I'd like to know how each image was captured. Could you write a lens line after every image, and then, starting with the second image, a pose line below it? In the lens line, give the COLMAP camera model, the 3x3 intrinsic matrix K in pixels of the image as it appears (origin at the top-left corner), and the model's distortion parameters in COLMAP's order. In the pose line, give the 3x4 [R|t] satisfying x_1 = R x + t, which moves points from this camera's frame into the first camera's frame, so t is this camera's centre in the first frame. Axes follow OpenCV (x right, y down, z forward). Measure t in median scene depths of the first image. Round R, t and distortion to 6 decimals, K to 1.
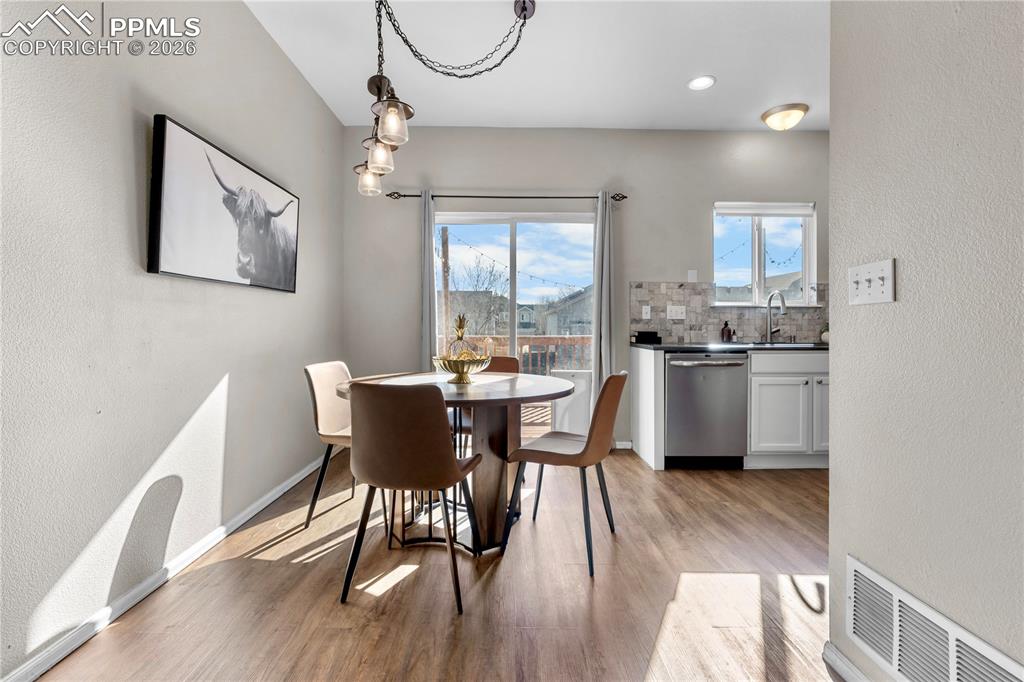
lens RADIAL K [[463.3, 0, 508.6], [0, 463.3, 333.3], [0, 0, 1]] dist [-0.006939, 0.001771]
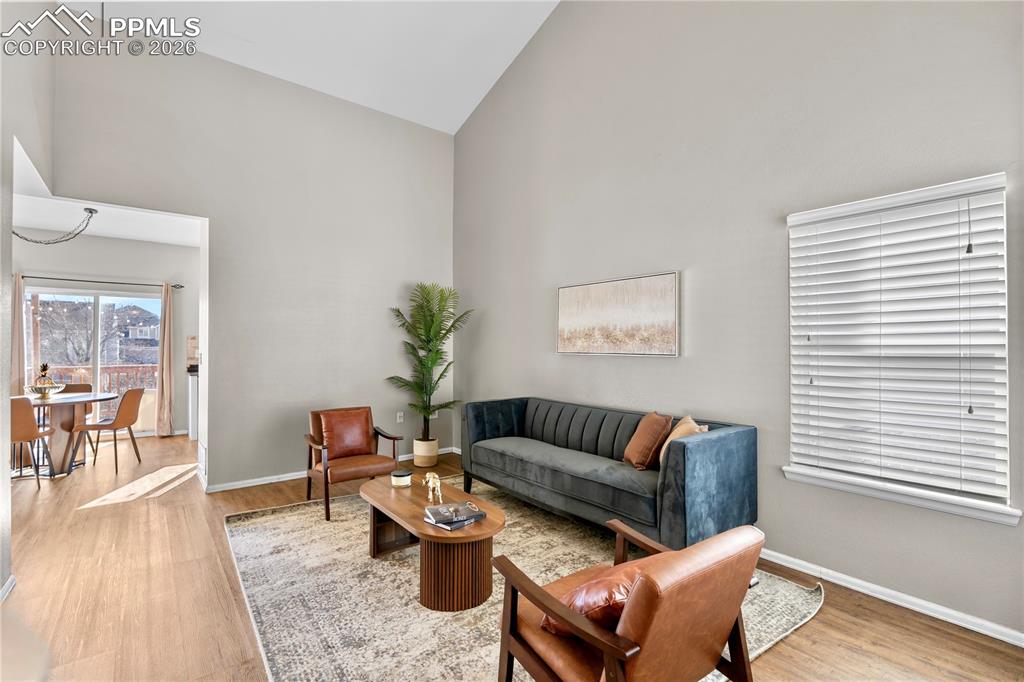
lens RADIAL K [[463.3, 0, 505.4], [0, 463.3, 336.5], [0, 0, 1]] dist [-0.006939, 0.001771]
pose [[0.788188, 0.012119, 0.615315, 0.153184], [0.006524, 0.999585, -0.028045, -0.057594], [-0.615399, 0.026119, 0.787783, -1.147332]]
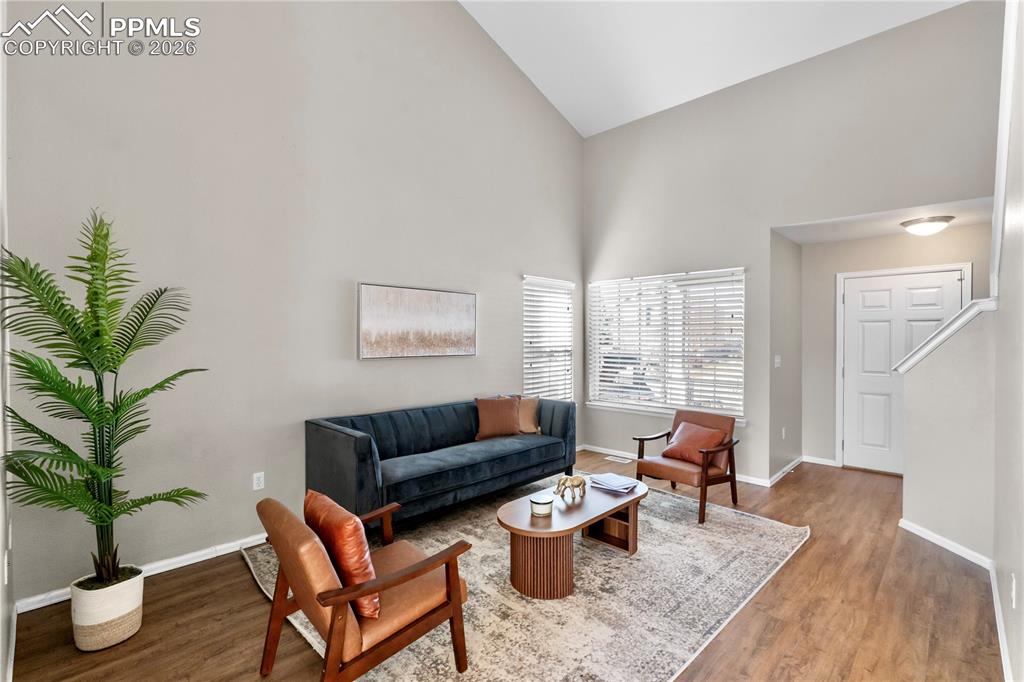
lens RADIAL K [[463.3, 0, 511.2], [0, 463.3, 338.3], [0, 0, 1]] dist [-0.006939, 0.001771]
pose [[-0.713400, -0.006319, 0.700729, 0.040822], [0.001637, 0.999942, 0.010684, -0.101354], [-0.700755, 0.008769, -0.713348, 0.136606]]
